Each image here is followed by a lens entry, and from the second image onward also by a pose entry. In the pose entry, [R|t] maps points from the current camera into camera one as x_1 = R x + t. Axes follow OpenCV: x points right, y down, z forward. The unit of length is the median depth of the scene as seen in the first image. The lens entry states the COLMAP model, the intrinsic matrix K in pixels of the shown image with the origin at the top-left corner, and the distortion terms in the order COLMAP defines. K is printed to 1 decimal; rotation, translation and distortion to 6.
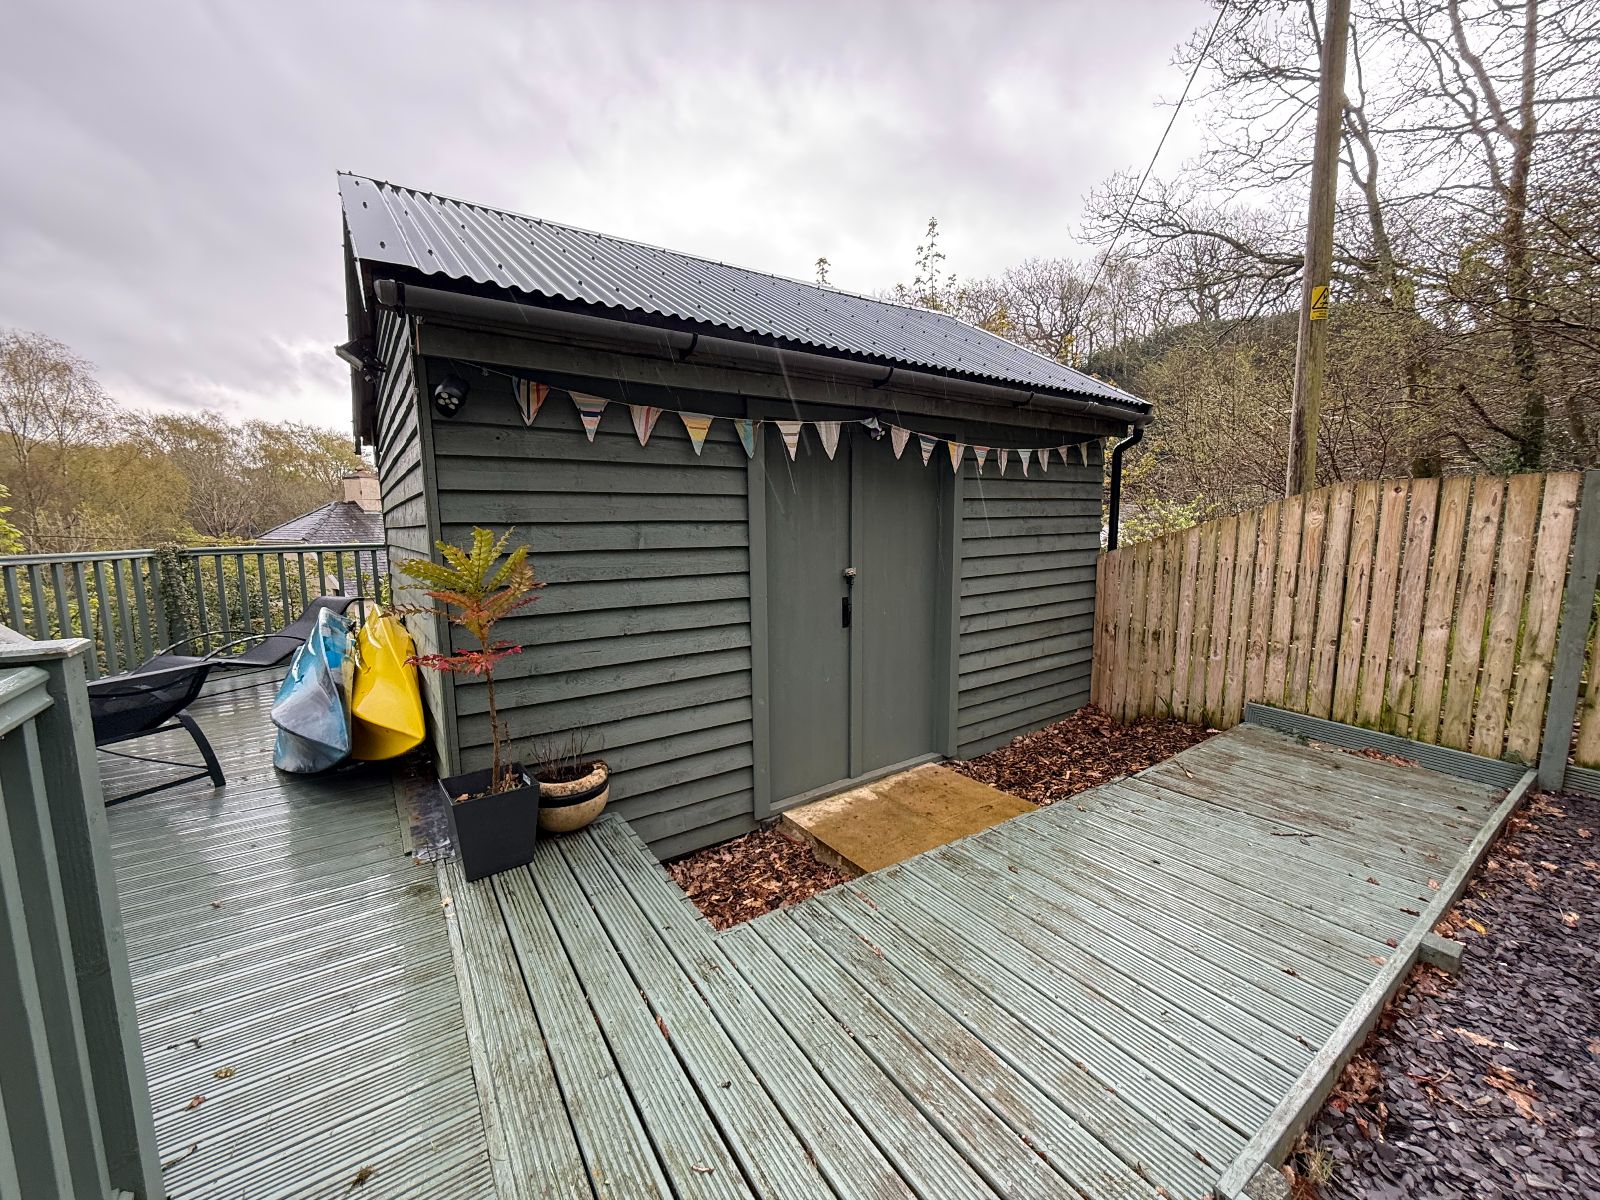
lens RADIAL K [[633.4, 0, 804.8], [0, 633.4, 599.0], [0, 0, 1]] dist [0.000703, -0.000296]
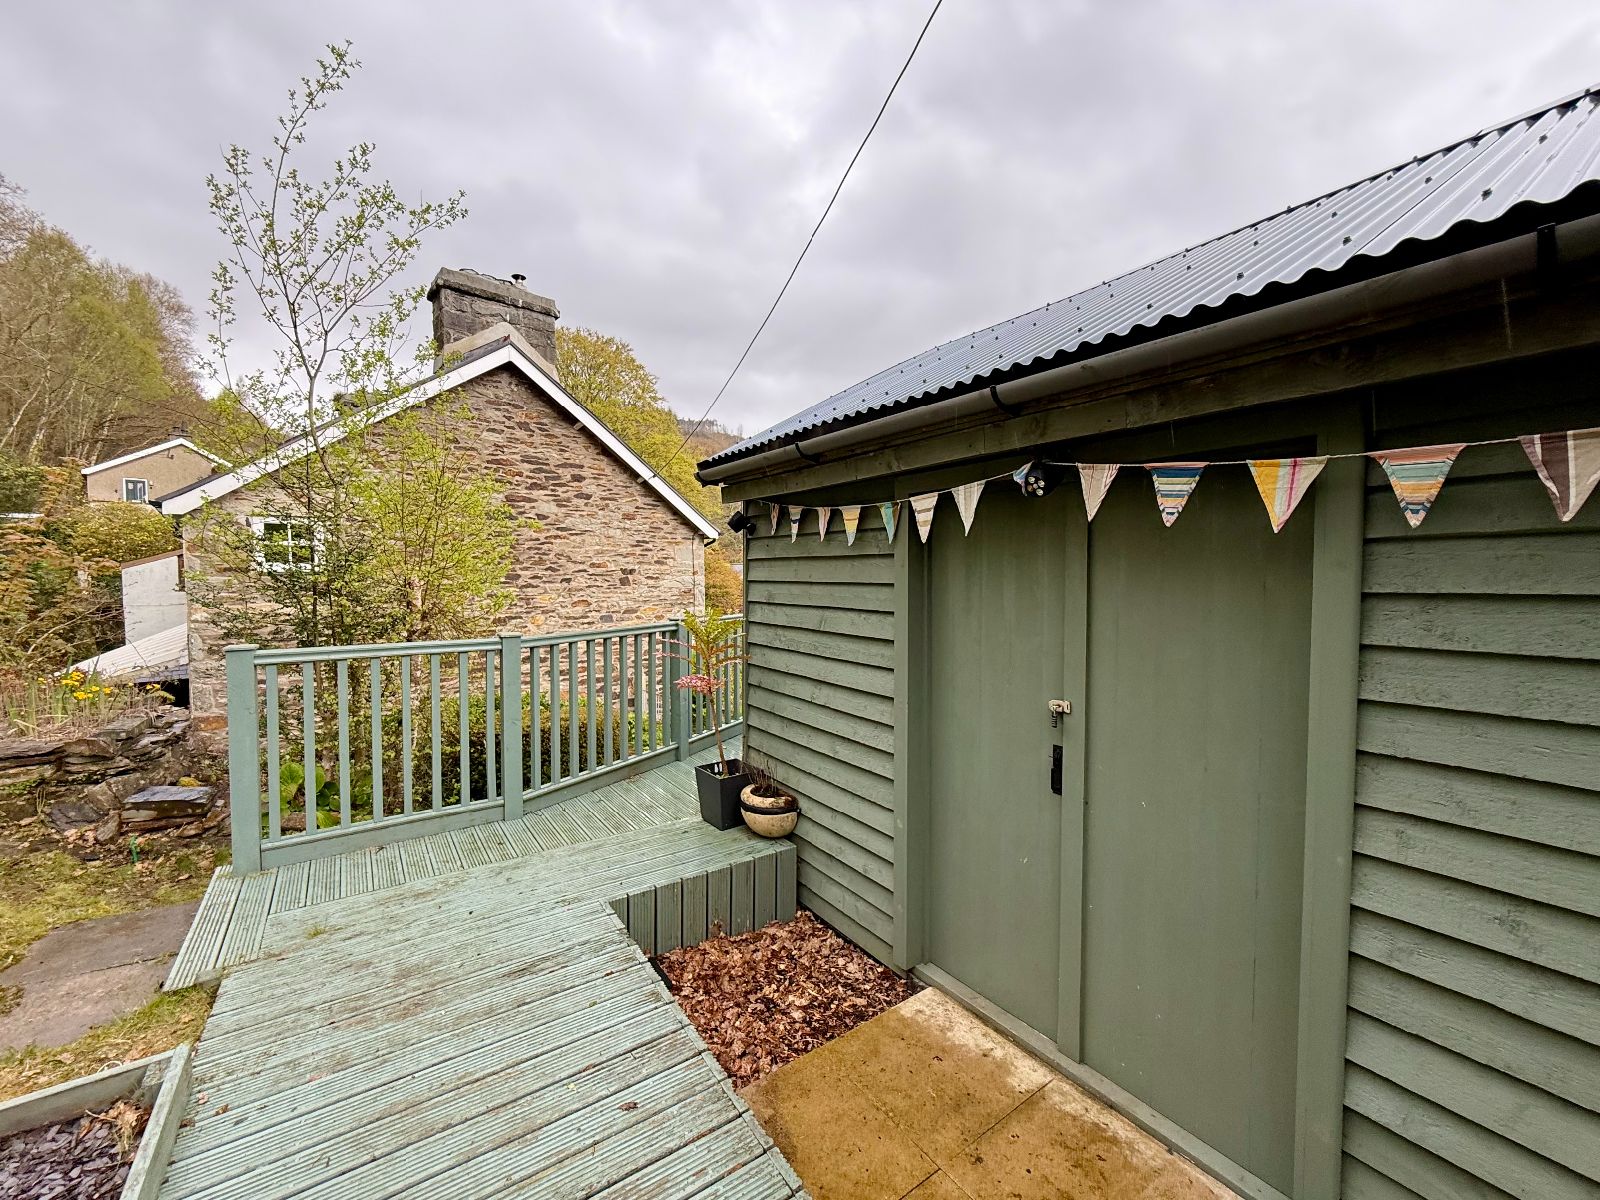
lens RADIAL K [[633.4, 0, 802.4], [0, 633.4, 601.5], [0, 0, 1]] dist [0.000703, -0.000296]
pose [[0.012881, 0.051126, -0.998609, 0.752047], [-0.130457, 0.990242, 0.049015, -0.156676], [0.991370, 0.129644, 0.019425, 0.806086]]
